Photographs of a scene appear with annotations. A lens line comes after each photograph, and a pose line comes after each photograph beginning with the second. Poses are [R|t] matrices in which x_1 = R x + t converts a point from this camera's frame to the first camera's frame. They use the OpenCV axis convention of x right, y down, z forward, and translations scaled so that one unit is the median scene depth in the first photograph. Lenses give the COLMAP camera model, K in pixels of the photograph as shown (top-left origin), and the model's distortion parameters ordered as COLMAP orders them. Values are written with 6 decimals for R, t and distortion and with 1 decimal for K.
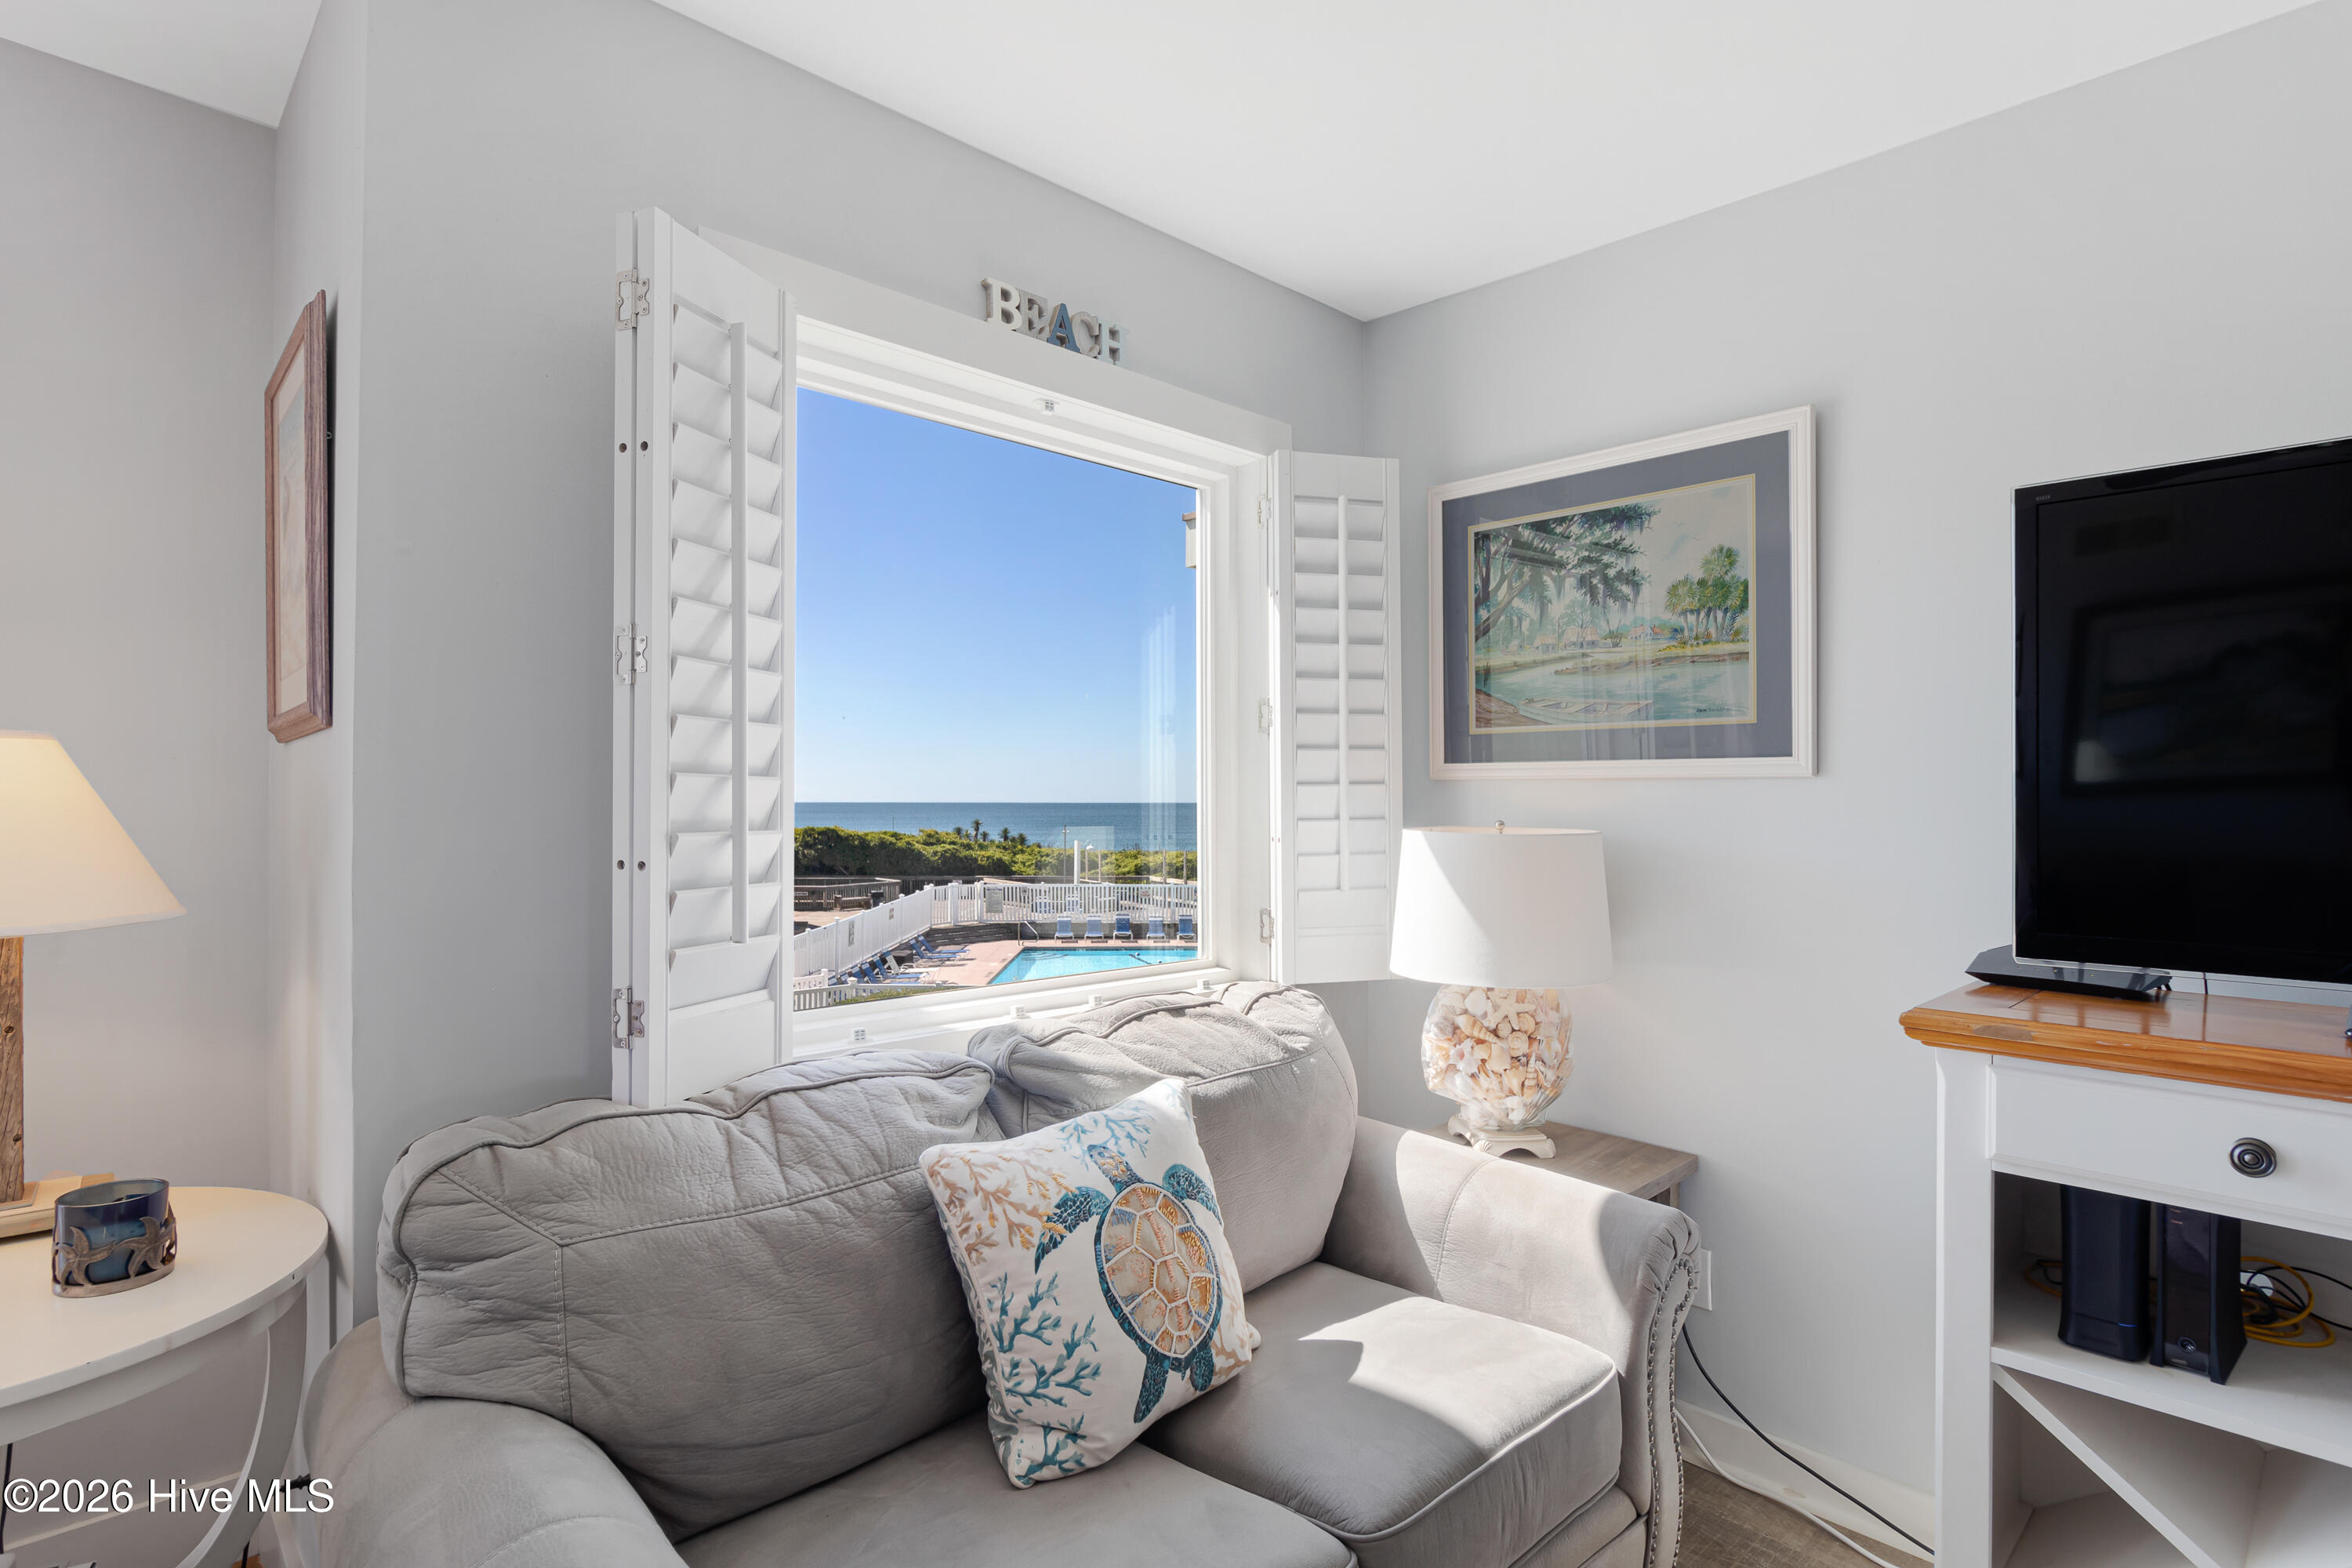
lens RADIAL K [[1168.4, 0, 1156.0], [0, 1168.4, 804.3], [0, 0, 1]] dist [0.003319, -0.000459]
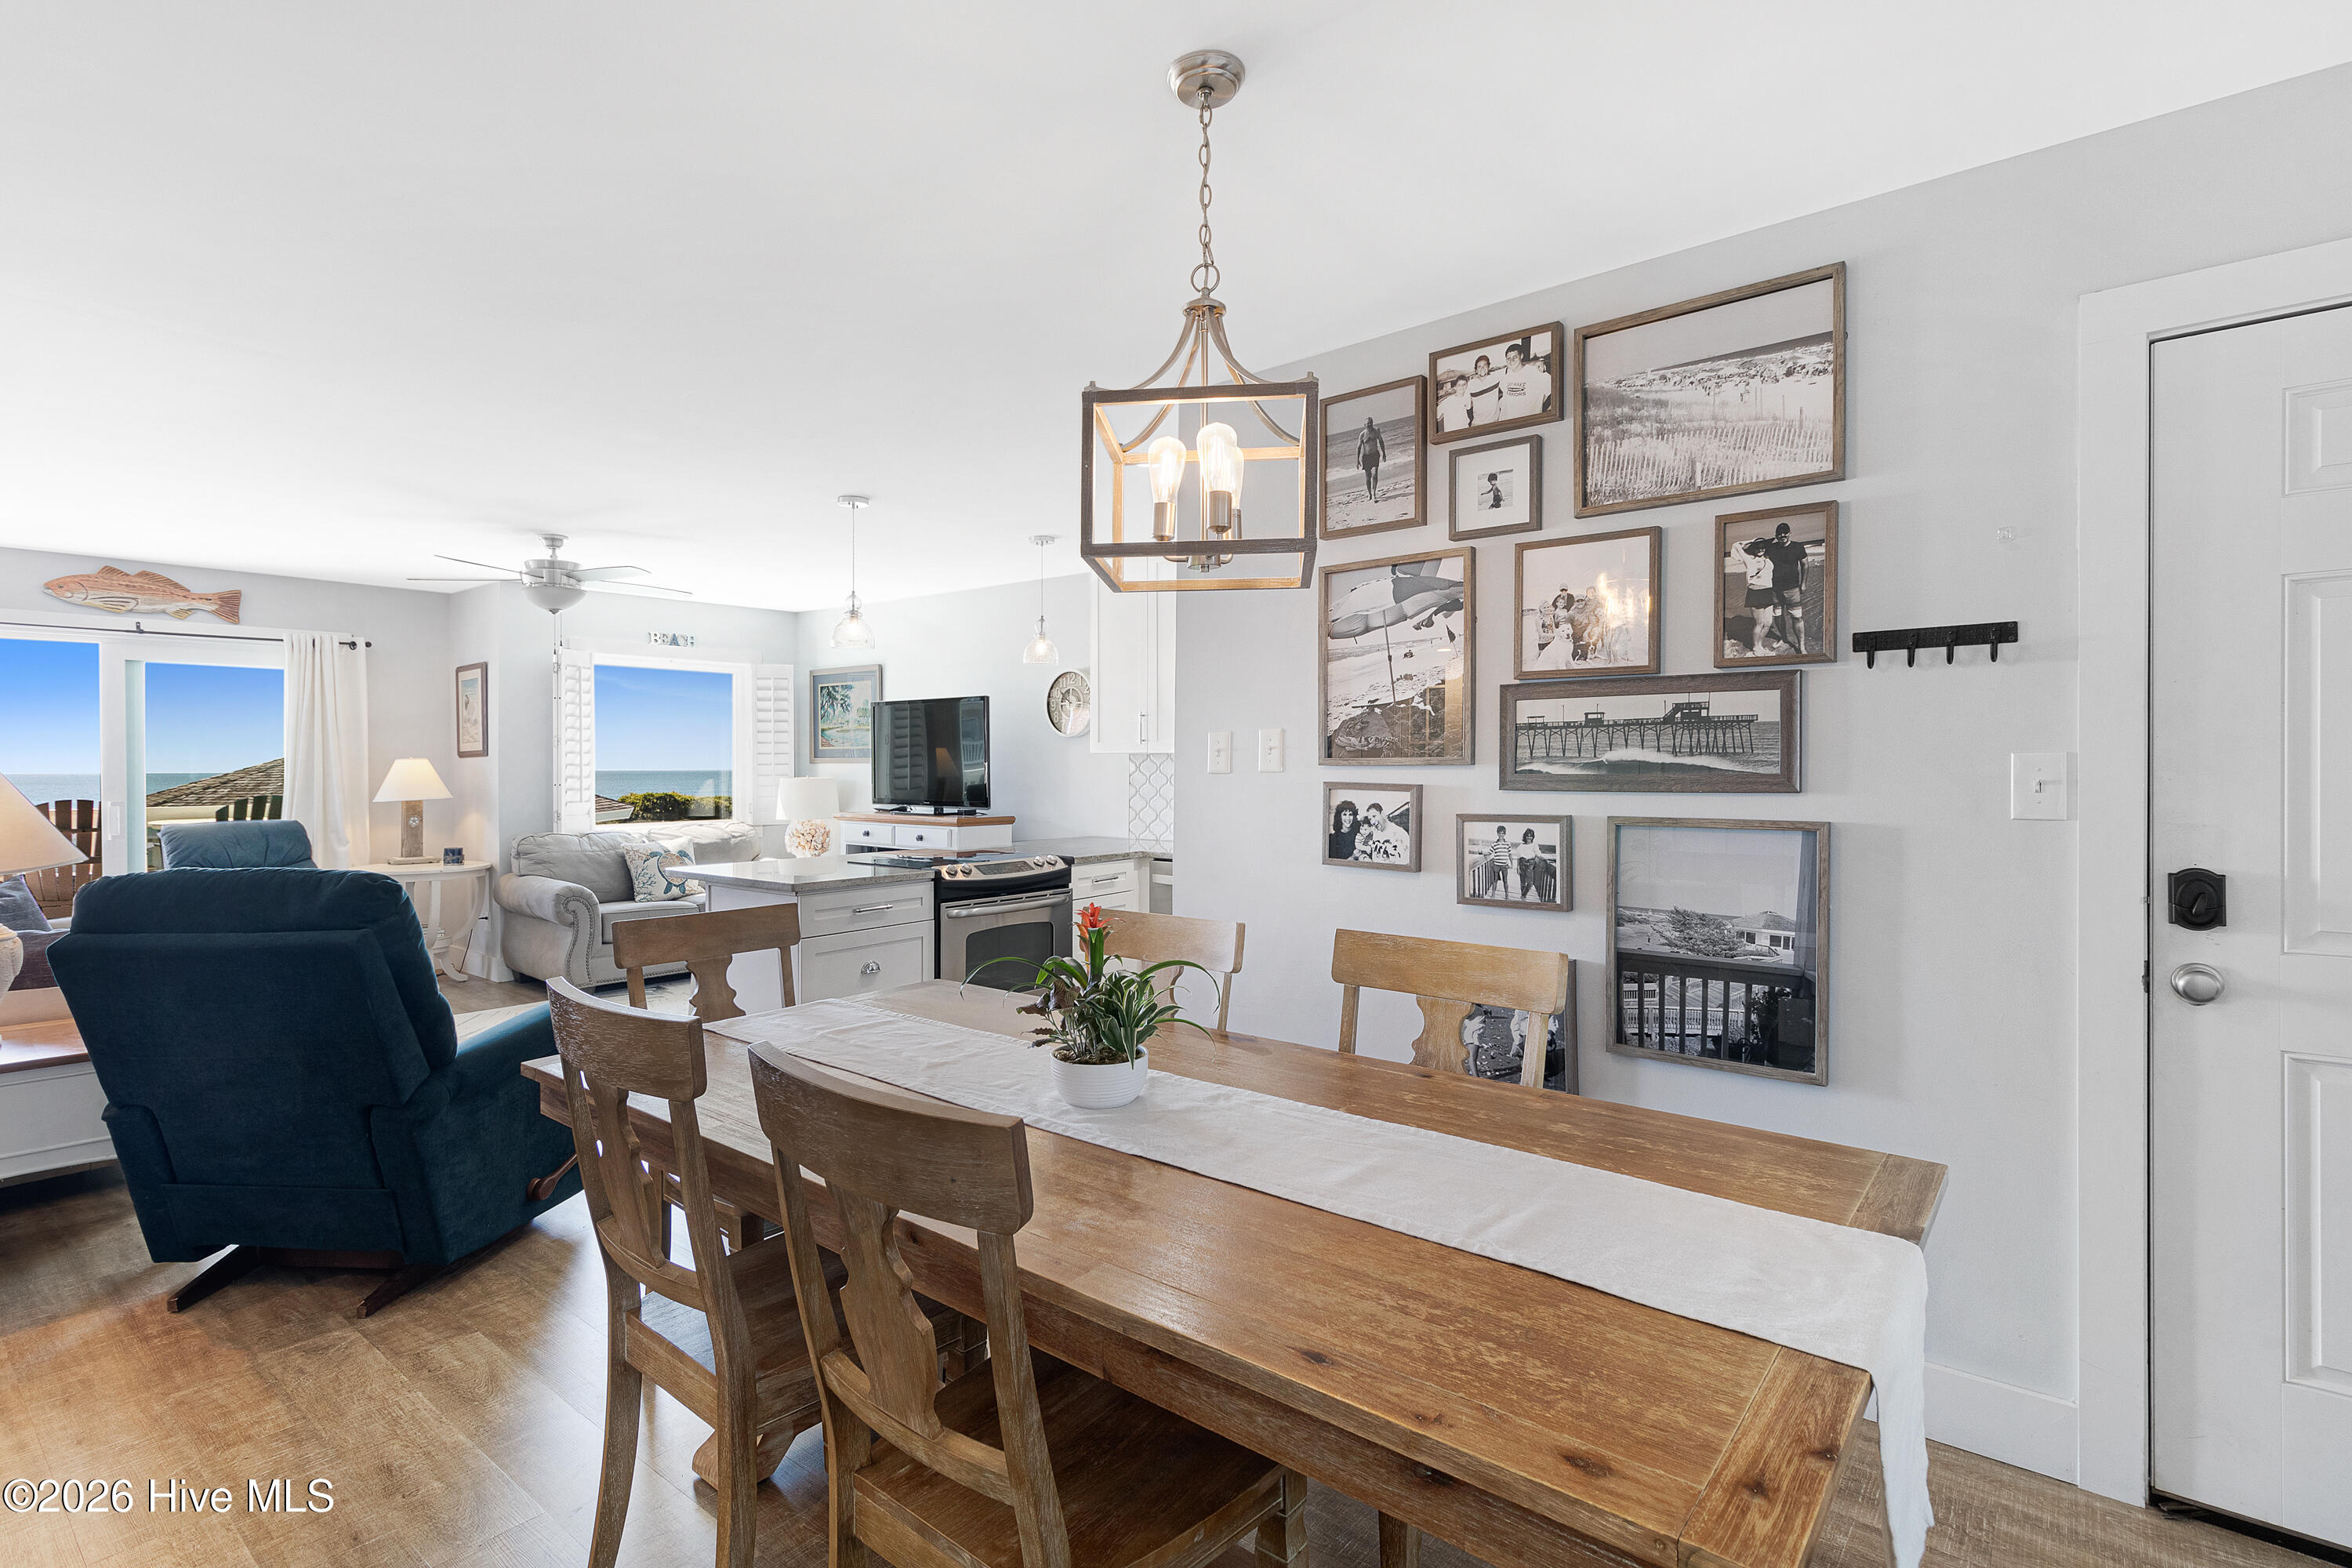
lens RADIAL K [[1103.6, 0, 1113.1], [0, 1103.6, 775.7], [0, 0, 1]] dist [0.012543, -0.003329]
pose [[0.995278, -0.006661, 0.096836, 1.002418], [0.006165, 0.999966, 0.005420, 0.003451], [-0.096869, -0.004798, 0.995286, -2.717280]]
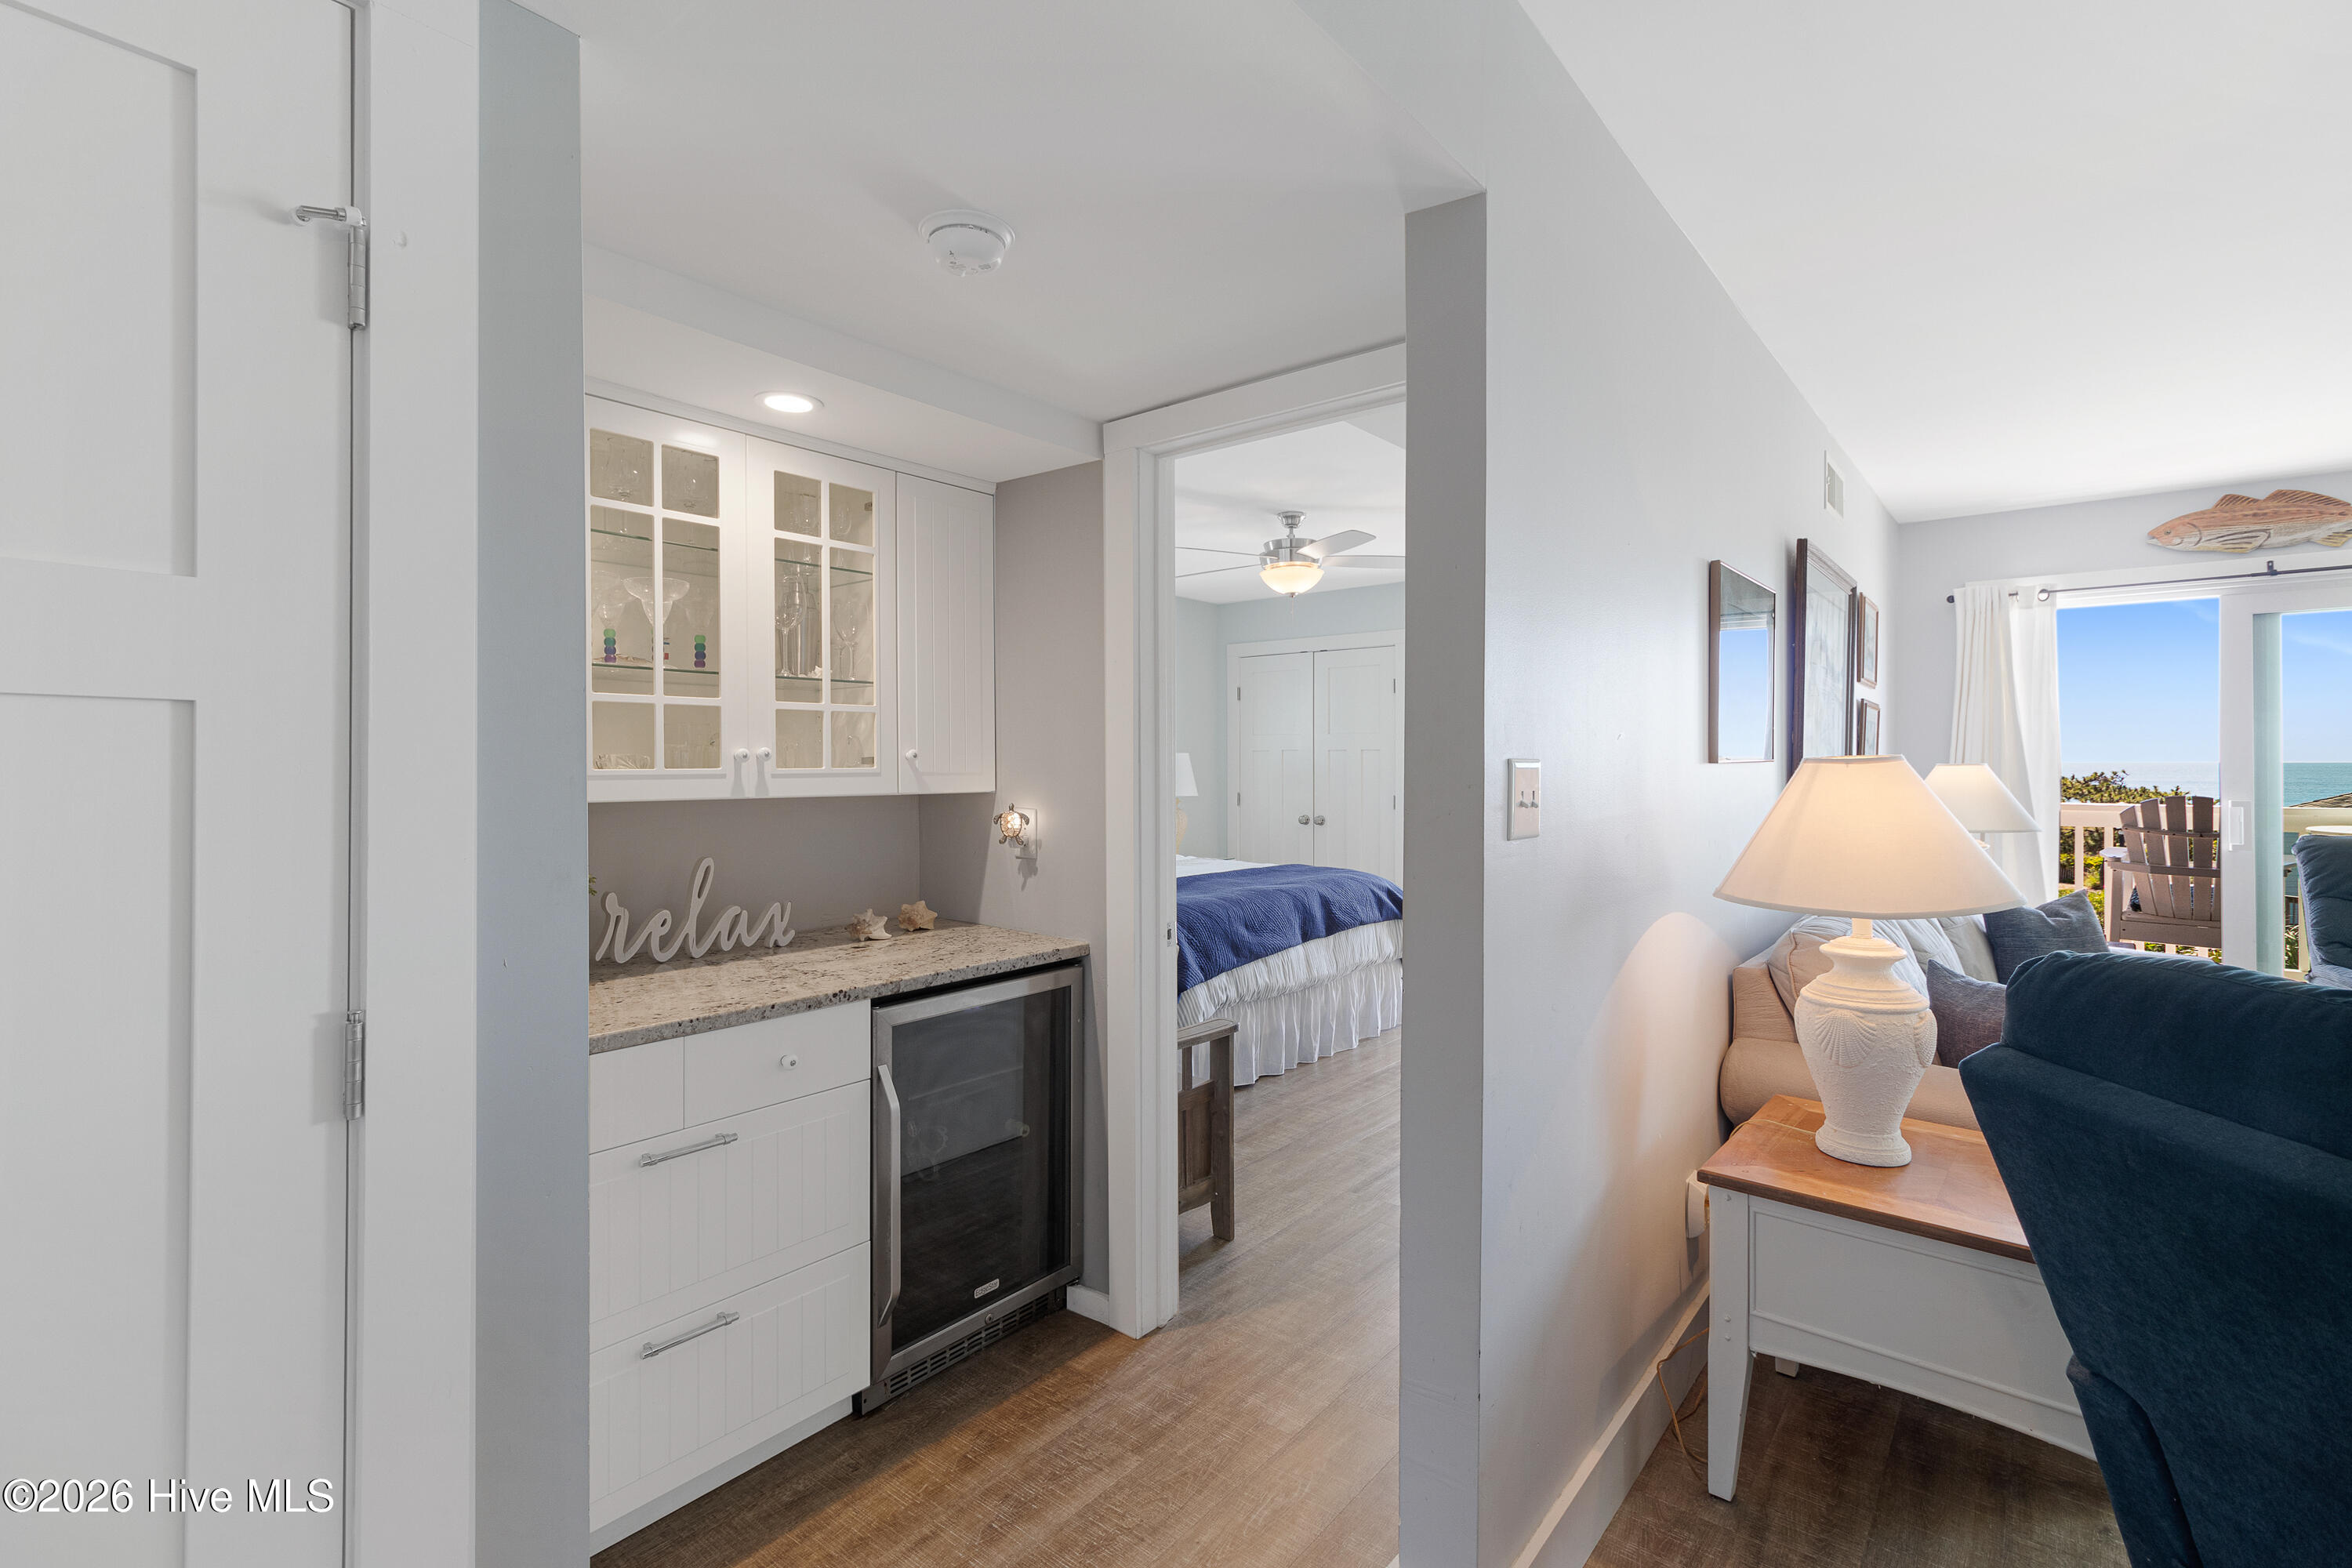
lens RADIAL K [[1103.6, 0, 1154.2], [0, 1103.6, 765.5], [0, 0, 1]] dist [0.012543, -0.003329]
pose [[0.129944, -0.000201, -0.991521, 0.609679], [0.001059, 0.999999, -0.000064, -0.003481], [0.991521, -0.001041, 0.129944, -1.998511]]
